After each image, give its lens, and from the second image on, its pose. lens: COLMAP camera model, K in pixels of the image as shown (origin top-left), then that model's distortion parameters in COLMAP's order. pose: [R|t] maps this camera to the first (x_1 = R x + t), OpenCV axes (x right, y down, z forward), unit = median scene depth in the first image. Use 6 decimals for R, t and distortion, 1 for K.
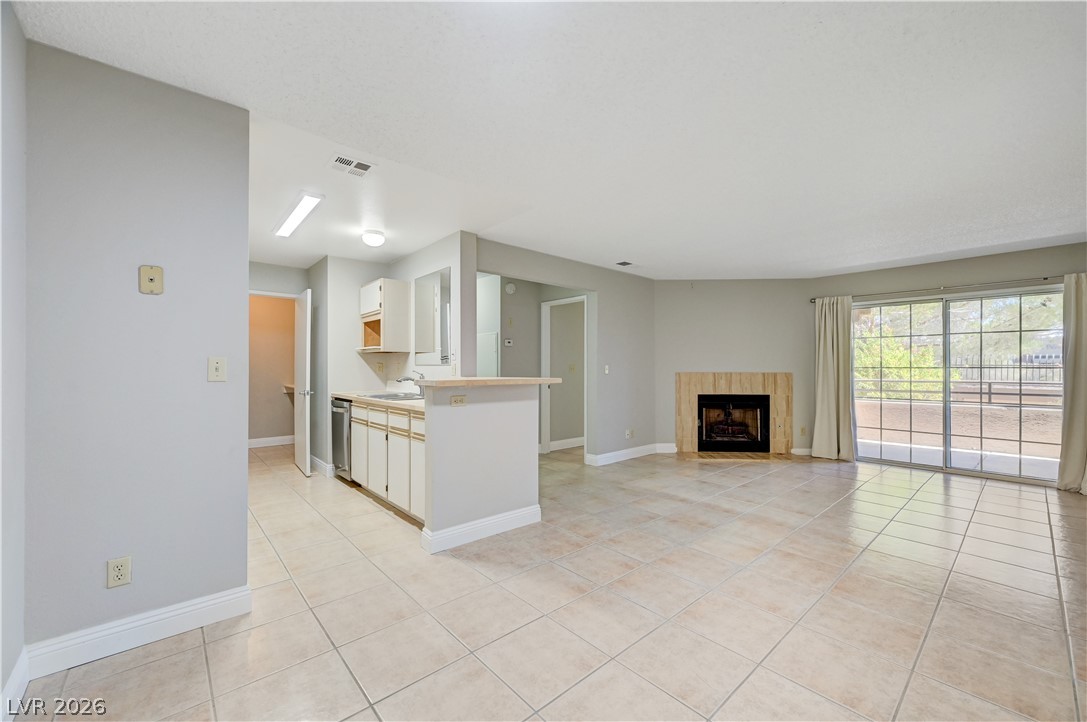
lens RADIAL K [[431.2, 0, 544.0], [0, 431.2, 366.5], [0, 0, 1]] dist [-0.000235, 0.000254]
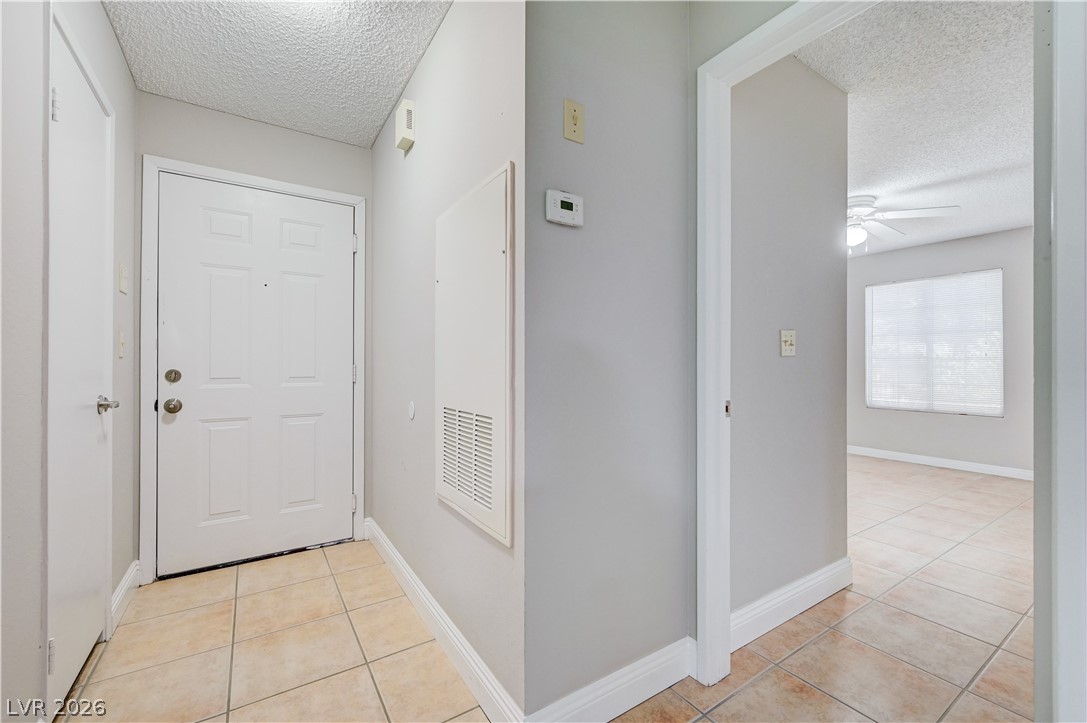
lens RADIAL K [[444.8, 0, 543.5], [0, 444.8, 361.5], [0, 0, 1]] dist [0.000285, 0.000110]
pose [[0.989360, -0.001726, -0.145477, -0.065447], [0.000626, 0.999971, -0.007607, 0.024938], [0.145486, 0.007435, 0.989332, 0.847698]]
